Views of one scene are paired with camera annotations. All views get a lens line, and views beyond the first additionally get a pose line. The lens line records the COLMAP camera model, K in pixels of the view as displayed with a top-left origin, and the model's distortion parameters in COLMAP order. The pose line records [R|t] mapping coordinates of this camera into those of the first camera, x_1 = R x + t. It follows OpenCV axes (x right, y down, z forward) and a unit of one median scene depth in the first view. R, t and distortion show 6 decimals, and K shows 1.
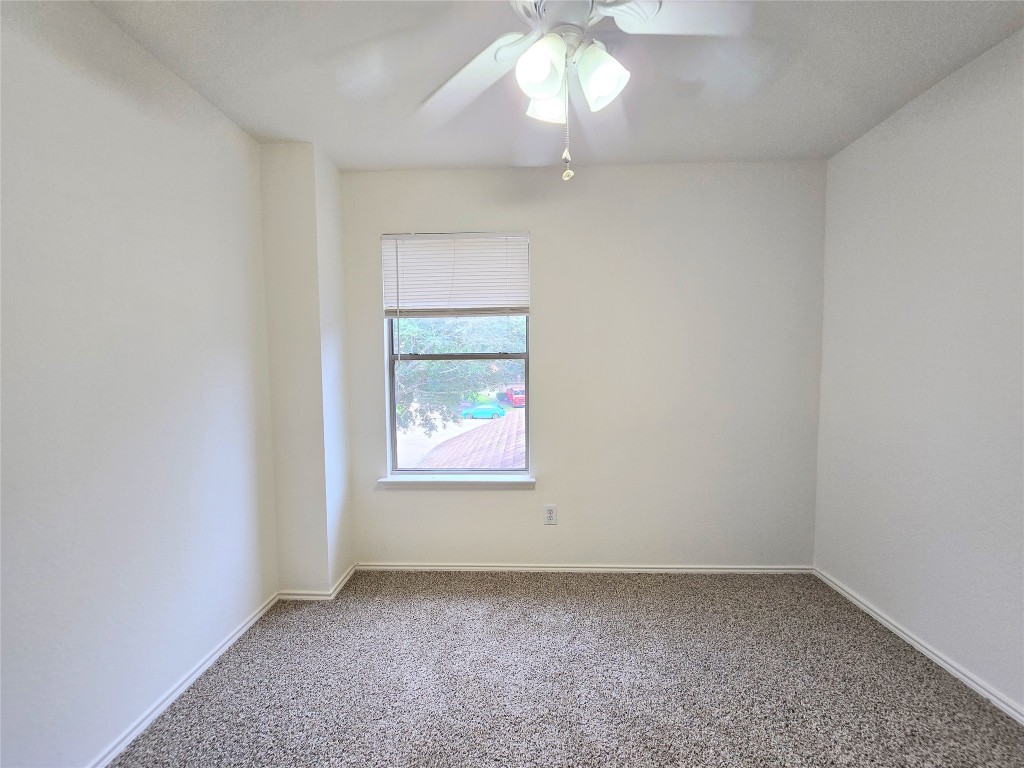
lens RADIAL K [[423.2, 0, 509.3], [0, 423.2, 382.2], [0, 0, 1]] dist [-0.004355, 0.001978]
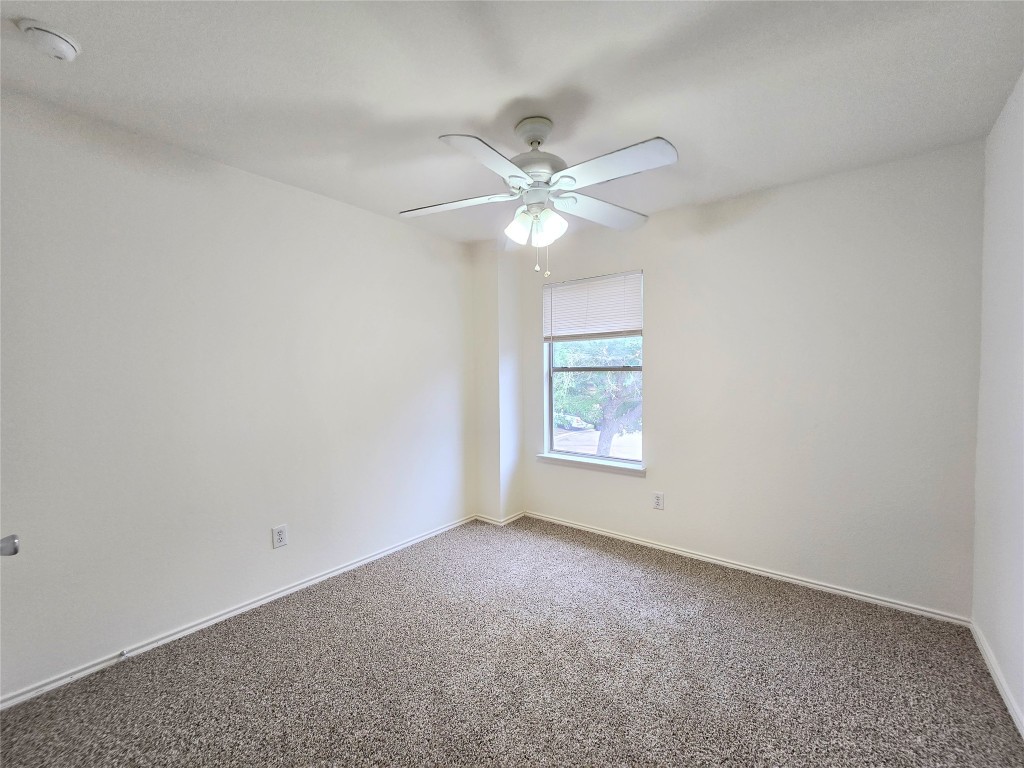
lens RADIAL K [[423.2, 0, 510.3], [0, 423.2, 376.7], [0, 0, 1]] dist [-0.004355, 0.001978]
pose [[0.806966, 0.010948, -0.590496, 0.461738], [-0.024991, 0.999566, -0.015620, -0.010270], [0.590069, 0.027362, 0.806889, -0.226327]]
